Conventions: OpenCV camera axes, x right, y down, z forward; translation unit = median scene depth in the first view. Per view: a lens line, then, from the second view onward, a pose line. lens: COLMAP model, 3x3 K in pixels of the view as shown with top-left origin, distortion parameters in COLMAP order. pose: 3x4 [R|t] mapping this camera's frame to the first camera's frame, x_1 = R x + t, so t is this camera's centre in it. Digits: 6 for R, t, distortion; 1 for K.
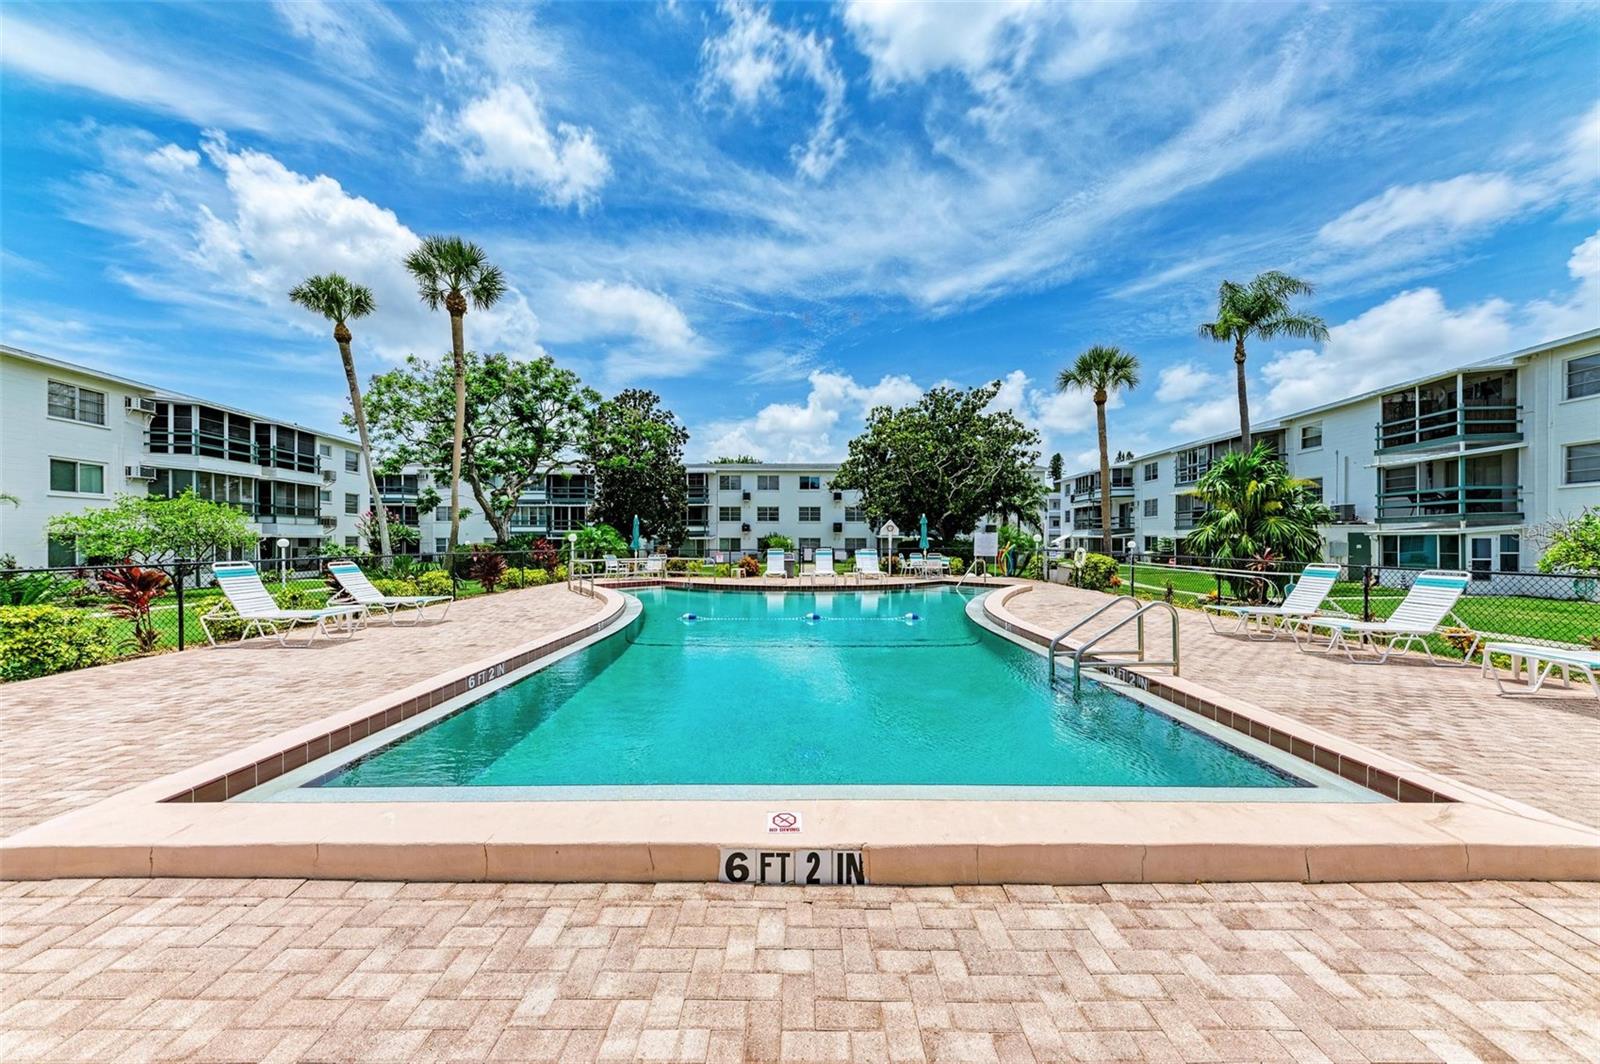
lens RADIAL K [[545.4, 0, 797.9], [0, 545.4, 534.4], [0, 0, 1]] dist [0.006198, -0.000419]
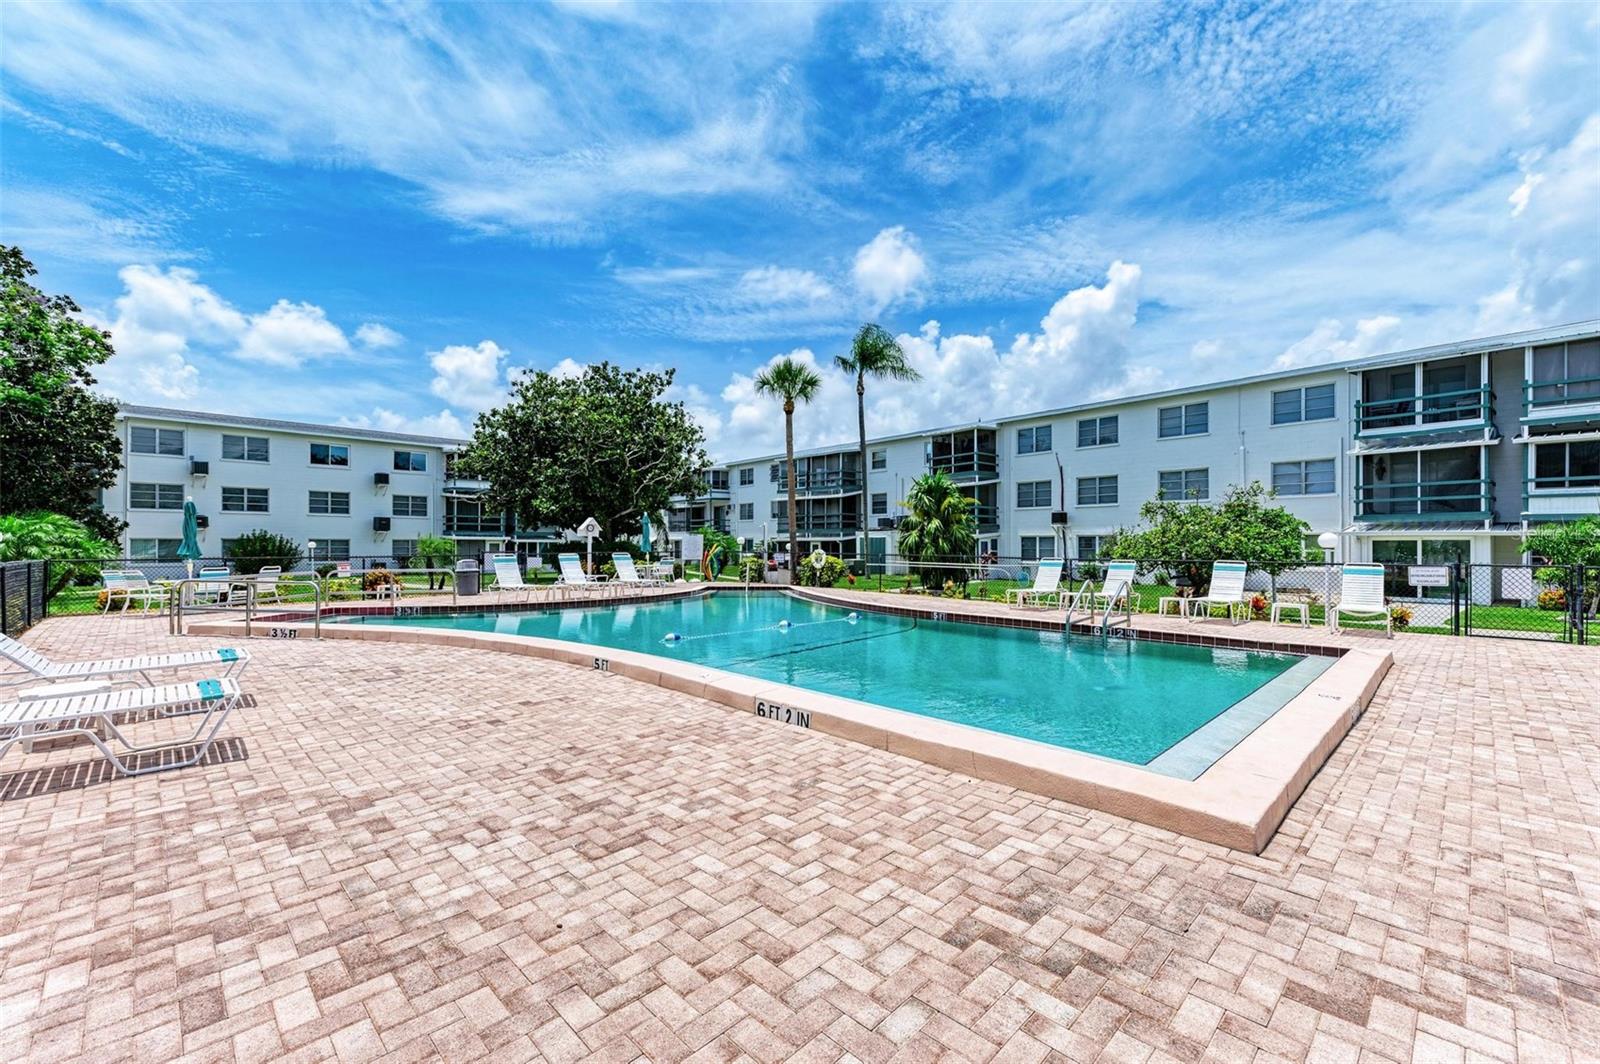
lens RADIAL K [[665.2, 0, 801.1], [0, 665.2, 533.2], [0, 0, 1]] dist [0.011795, -0.002099]
pose [[0.700039, 0.011152, 0.714017, -0.180381], [-0.007559, 0.999938, -0.008207, 0.001592], [-0.714064, 0.000348, 0.700080, 0.042833]]
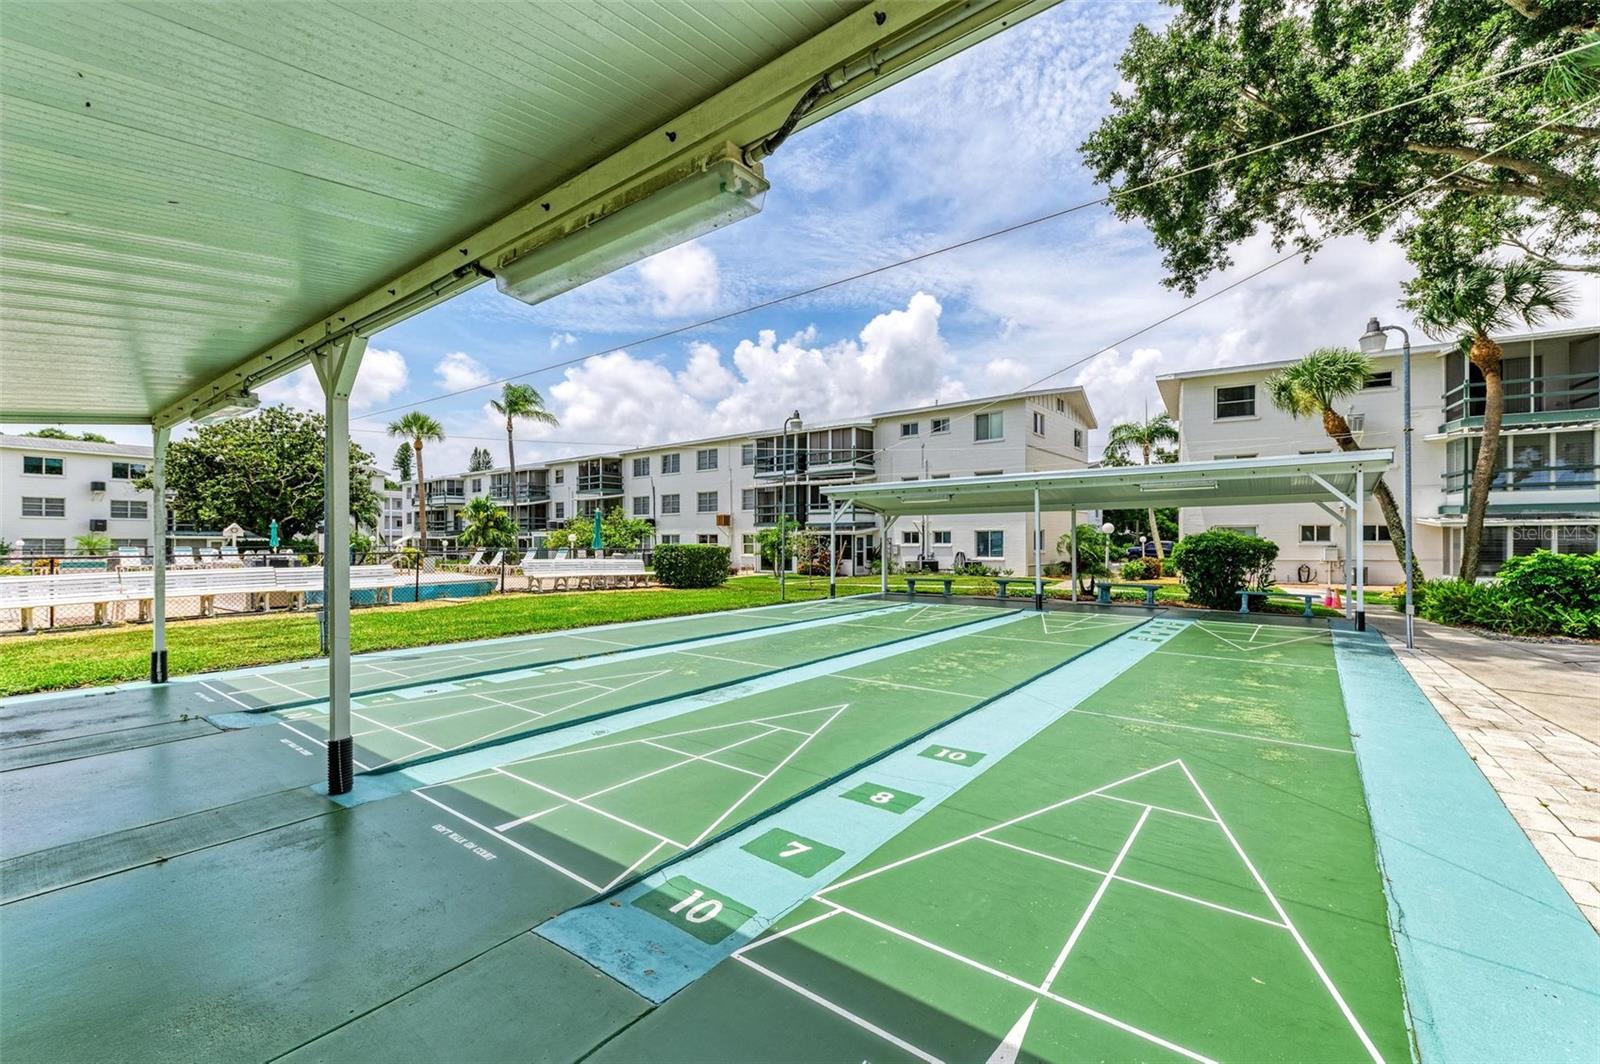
lens RADIAL K [[665.2, 0, 815.6], [0, 665.2, 539.6], [0, 0, 1]] dist [0.011795, -0.002099]
pose [[0.549873, -0.001354, 0.835247, -0.198369], [-0.005474, 0.999971, 0.005224, -0.003338], [-0.835230, -0.007445, 0.549850, -0.481641]]
